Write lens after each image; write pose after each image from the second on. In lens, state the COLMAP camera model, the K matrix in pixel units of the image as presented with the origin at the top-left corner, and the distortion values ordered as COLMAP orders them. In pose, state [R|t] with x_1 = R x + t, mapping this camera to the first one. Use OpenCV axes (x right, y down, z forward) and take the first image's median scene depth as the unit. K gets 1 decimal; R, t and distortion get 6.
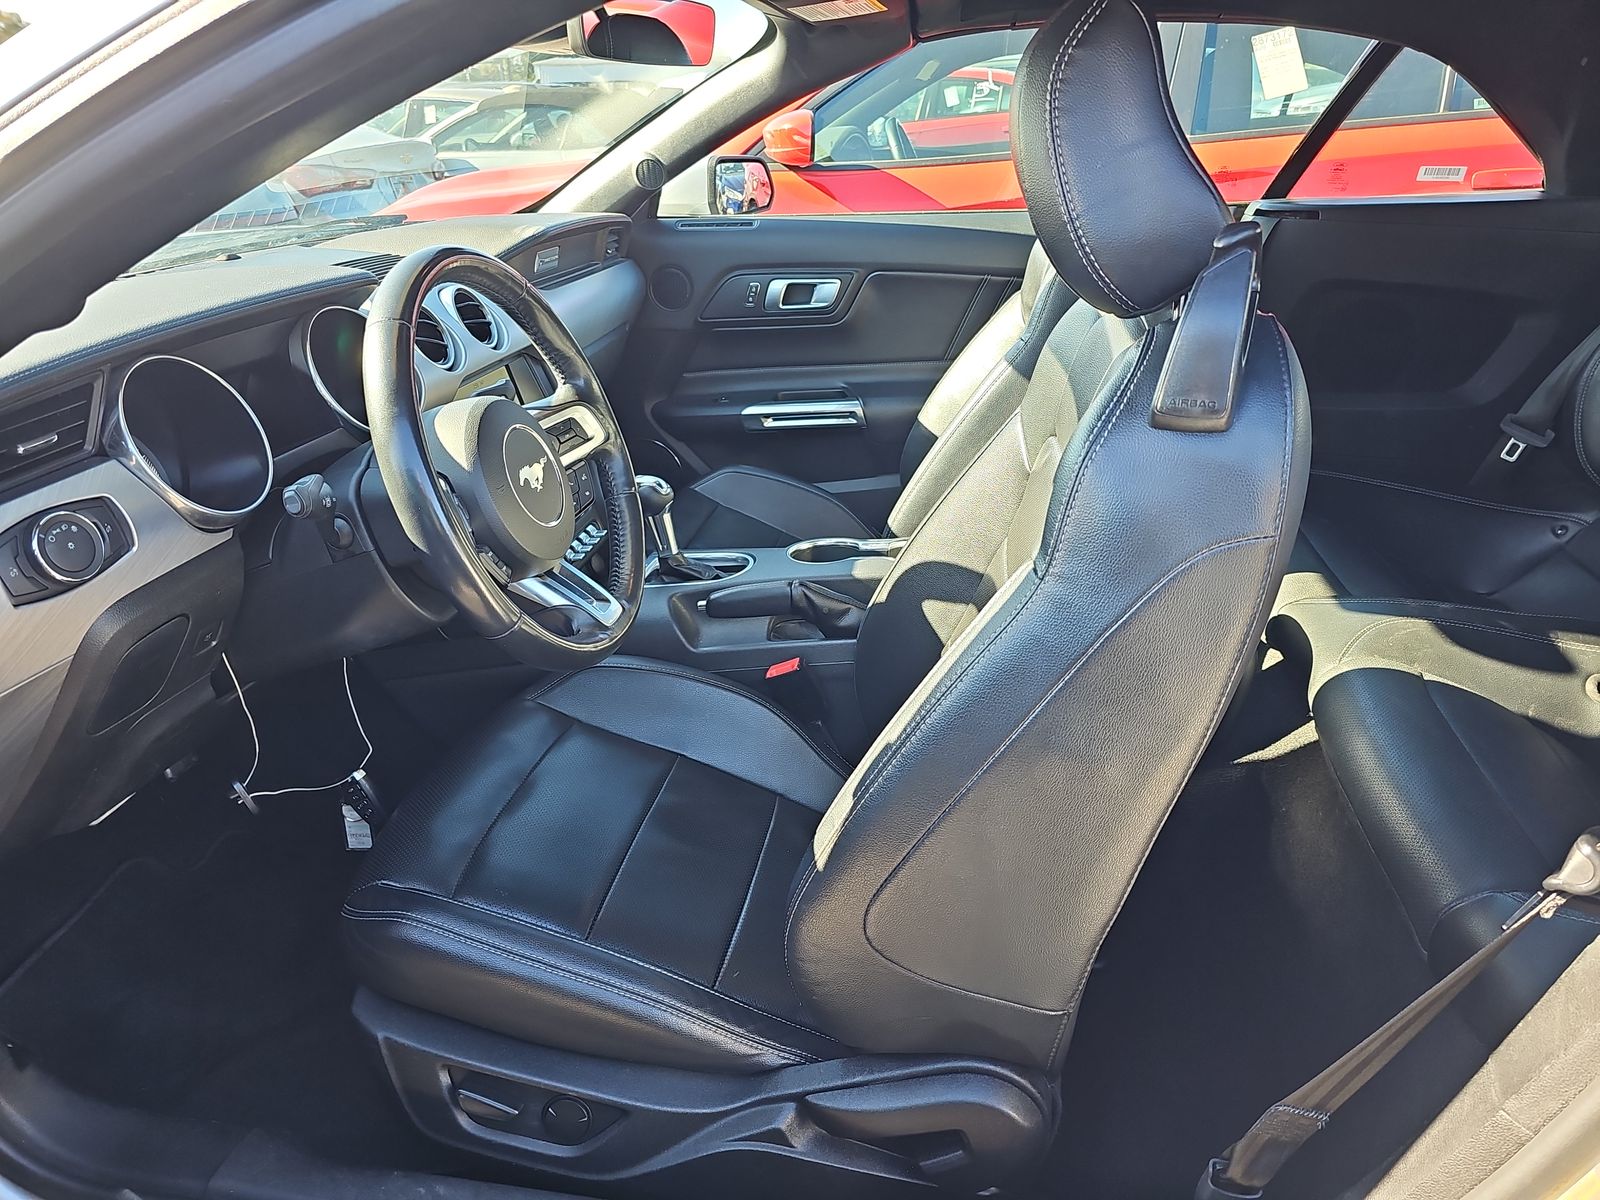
lens RADIAL K [[1065.6, 0, 795.4], [0, 1065.6, 598.3], [0, 0, 1]] dist [0.042114, -0.033901]
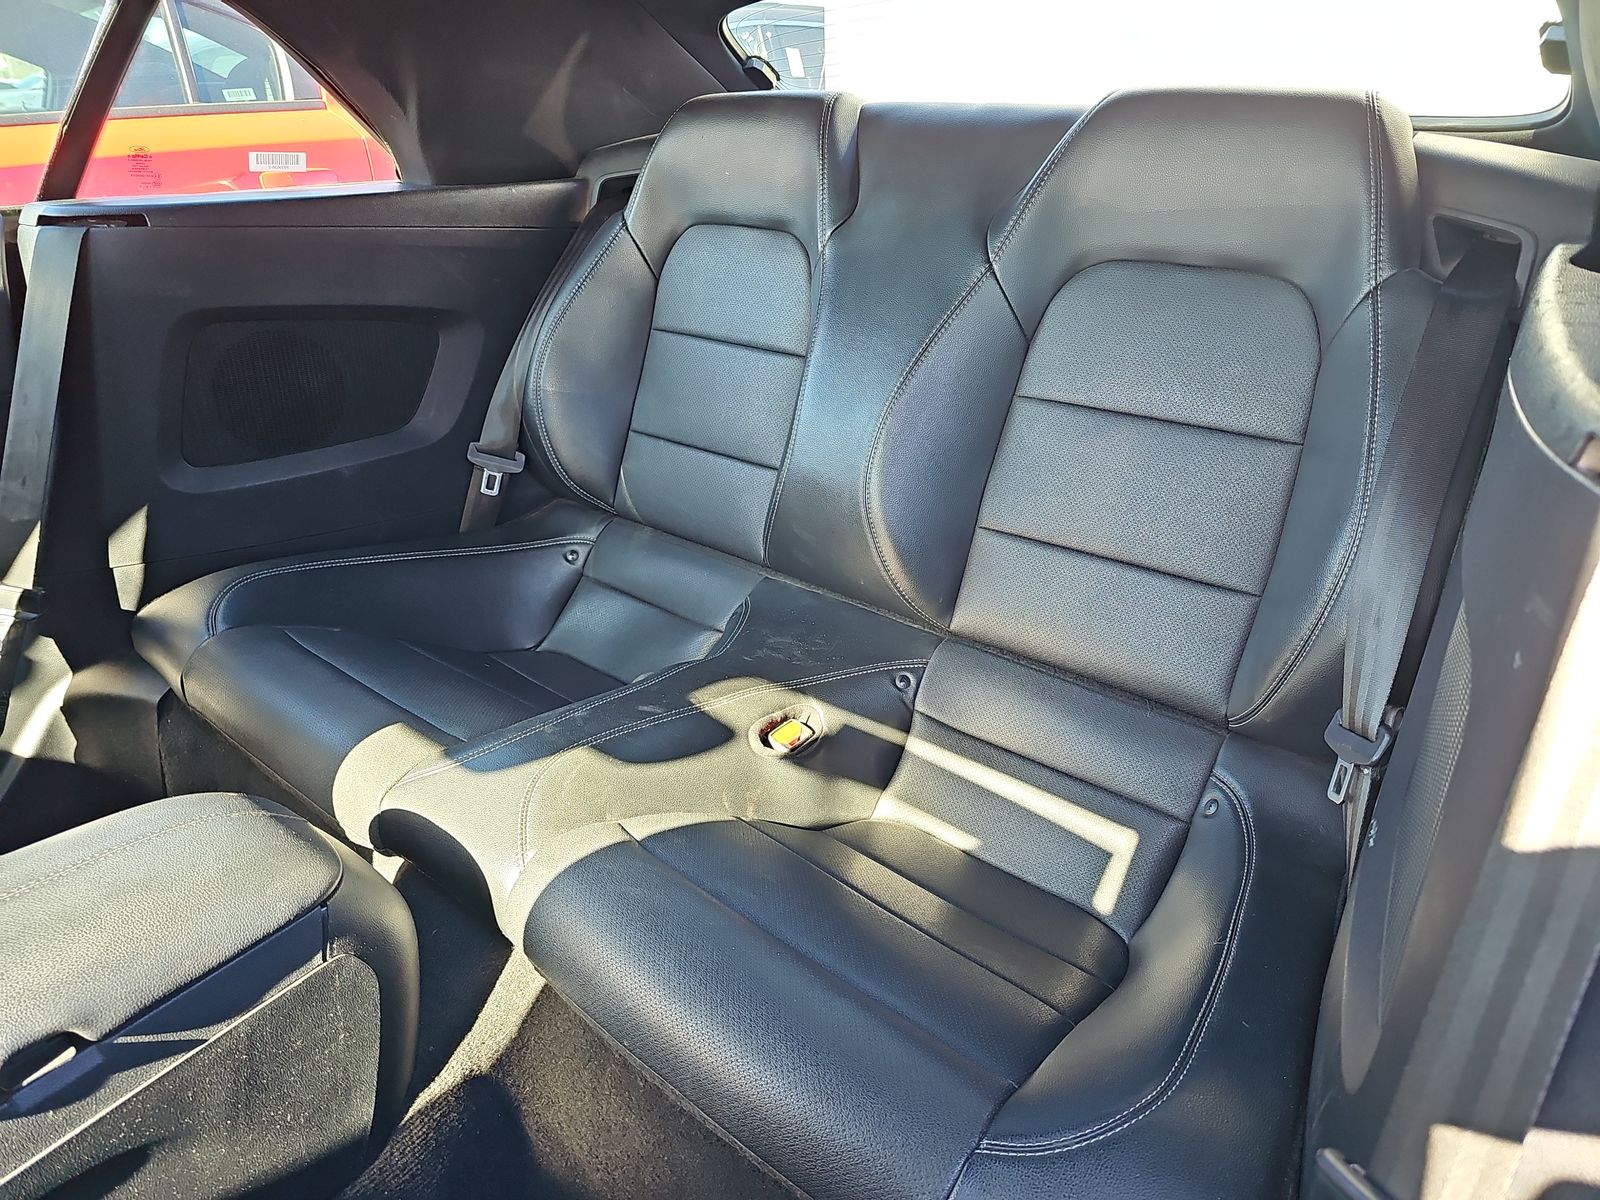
lens RADIAL K [[1065.6, 0, 797.7], [0, 1065.6, 610.1], [0, 0, 1]] dist [0.042114, -0.033901]
pose [[0.524456, -0.326901, 0.786182, 0.084041], [0.331166, 0.928971, 0.165356, -0.103086], [-0.784395, 0.173634, 0.595463, 0.312981]]
